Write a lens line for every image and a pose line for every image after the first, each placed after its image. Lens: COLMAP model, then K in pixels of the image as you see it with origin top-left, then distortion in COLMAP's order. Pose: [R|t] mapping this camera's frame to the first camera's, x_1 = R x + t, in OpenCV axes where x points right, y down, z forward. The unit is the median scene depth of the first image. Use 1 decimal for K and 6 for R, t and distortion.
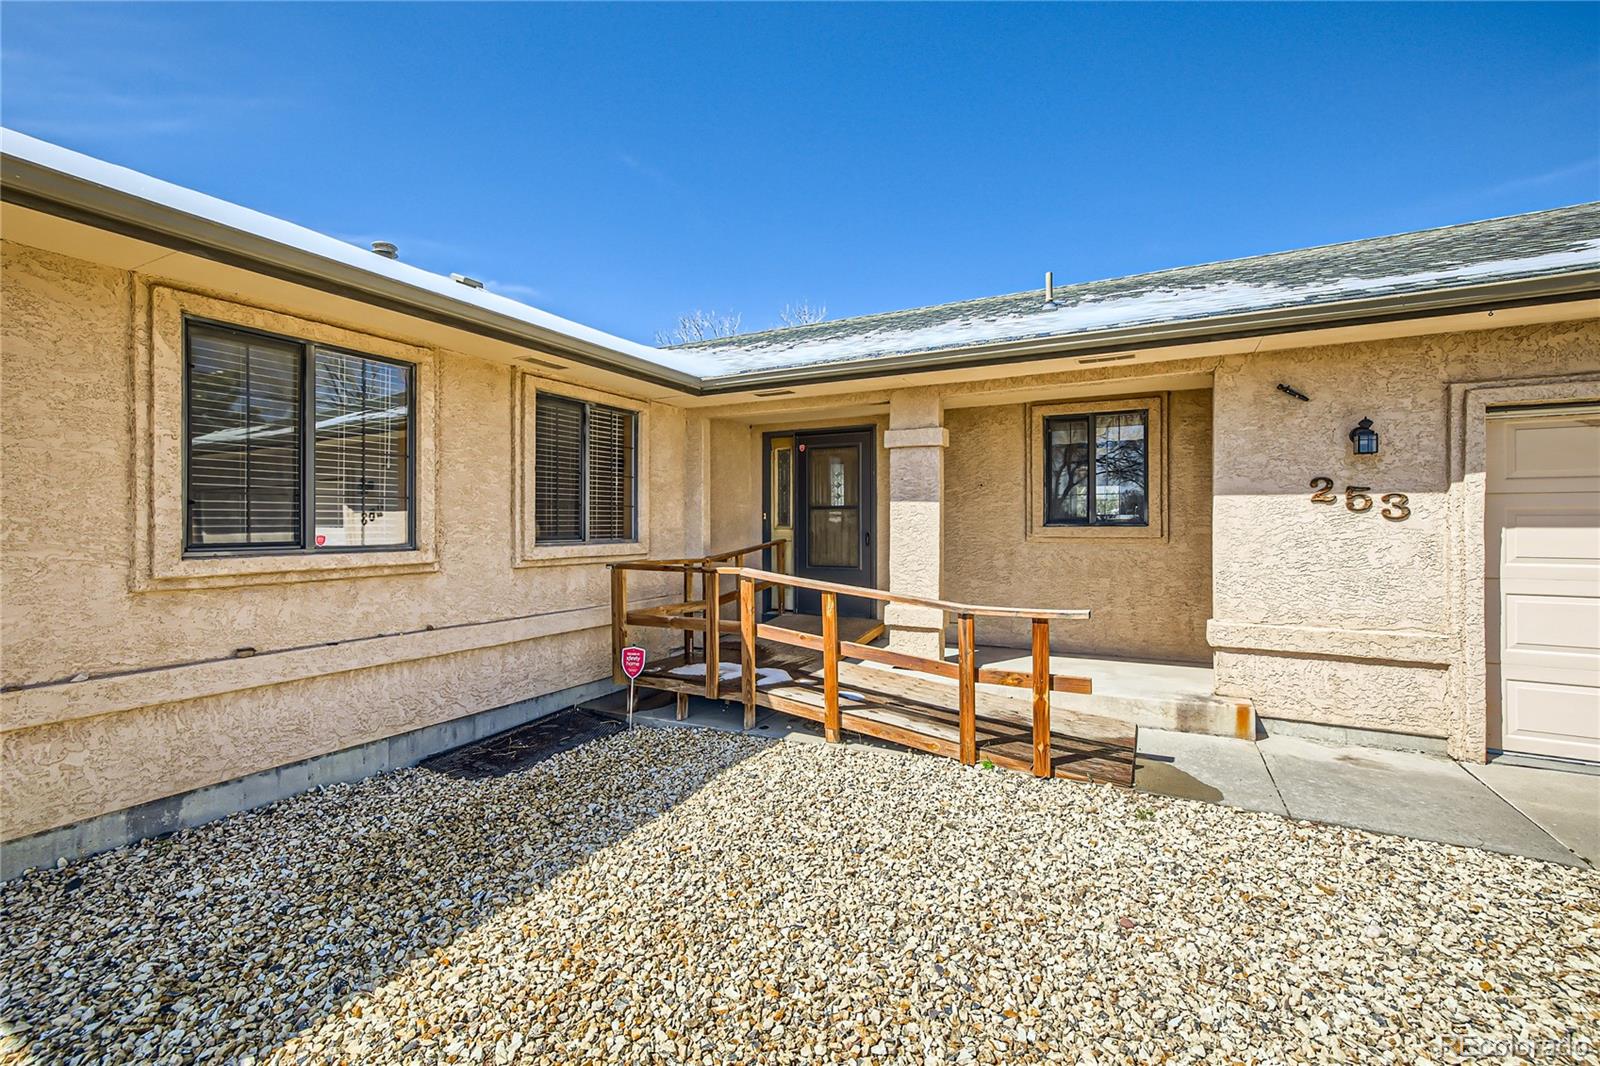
lens RADIAL K [[689.1, 0, 803.7], [0, 689.1, 529.2], [0, 0, 1]] dist [-0.022953, 0.018264]
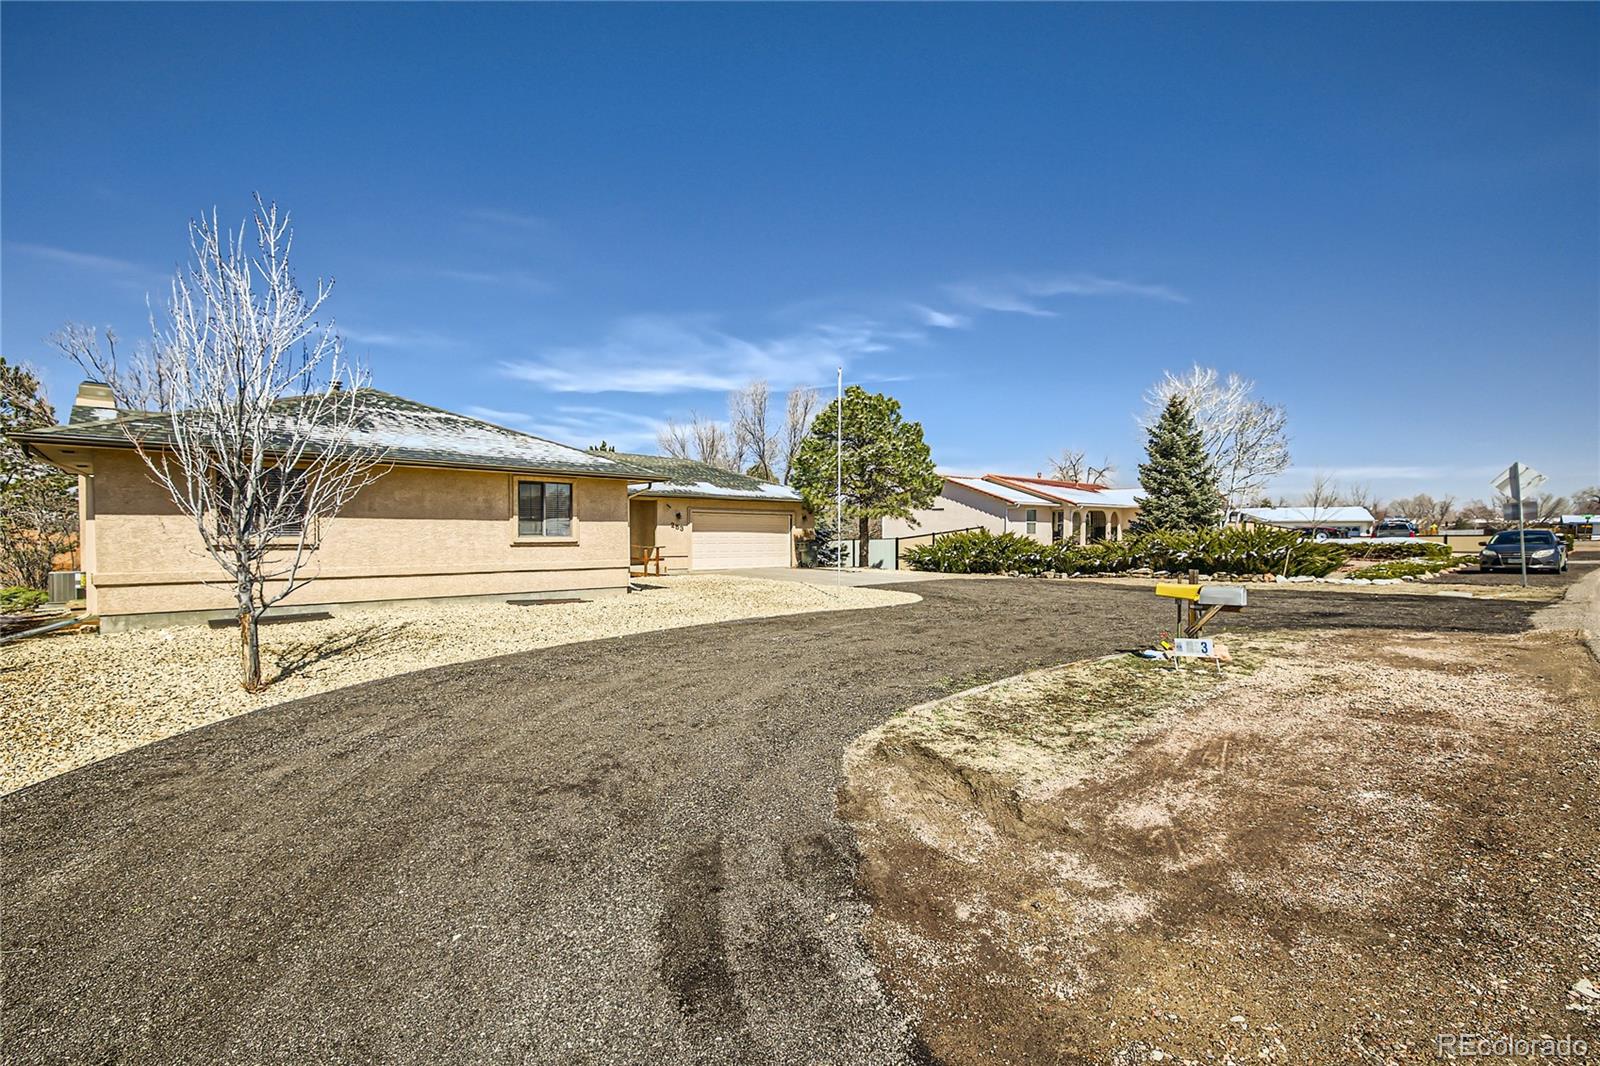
lens RADIAL K [[689.1, 0, 803.7], [0, 689.1, 529.2], [0, 0, 1]] dist [-0.022953, 0.018264]
pose [[0.244288, 0.010407, 0.969647, -3.727381], [-0.001027, 0.999945, -0.010473, 0.026767], [-0.969702, 0.001563, 0.244285, -1.131774]]
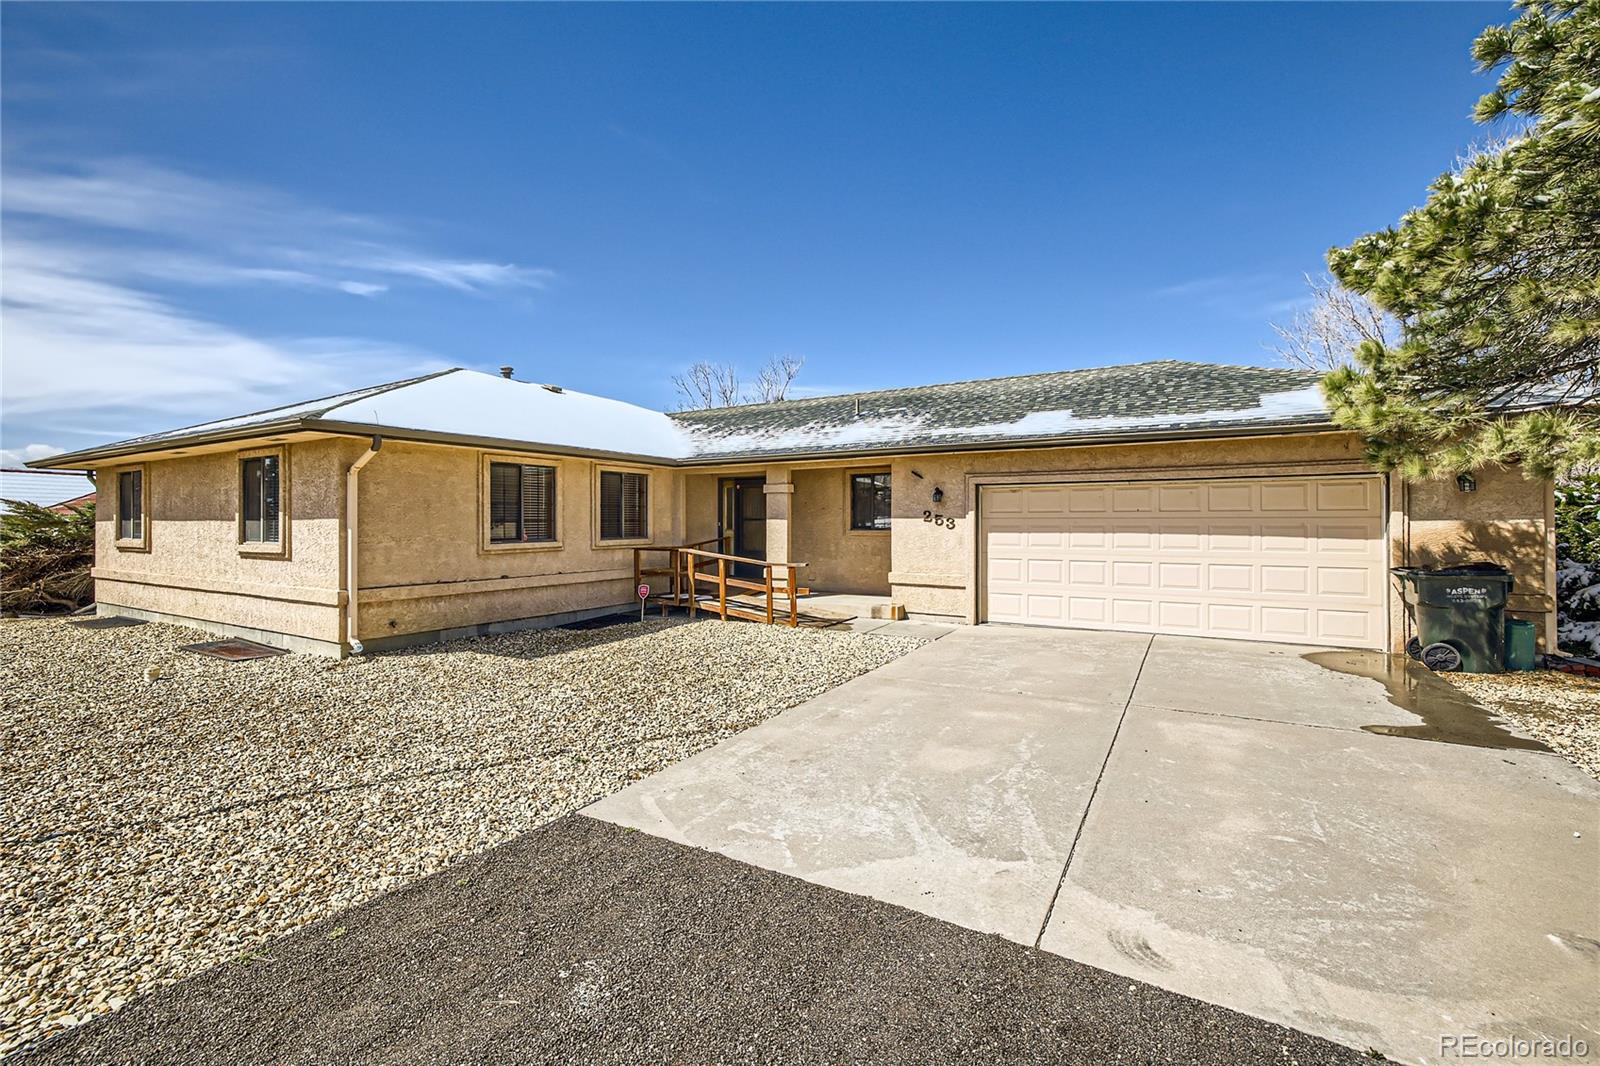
lens RADIAL K [[689.1, 0, 803.7], [0, 689.1, 529.2], [0, 0, 1]] dist [-0.022953, 0.018264]
pose [[0.999024, -0.000936, -0.044161, 0.401849], [0.001154, 0.999987, 0.004915, -0.022129], [0.044155, -0.004961, 0.999012, -1.312862]]
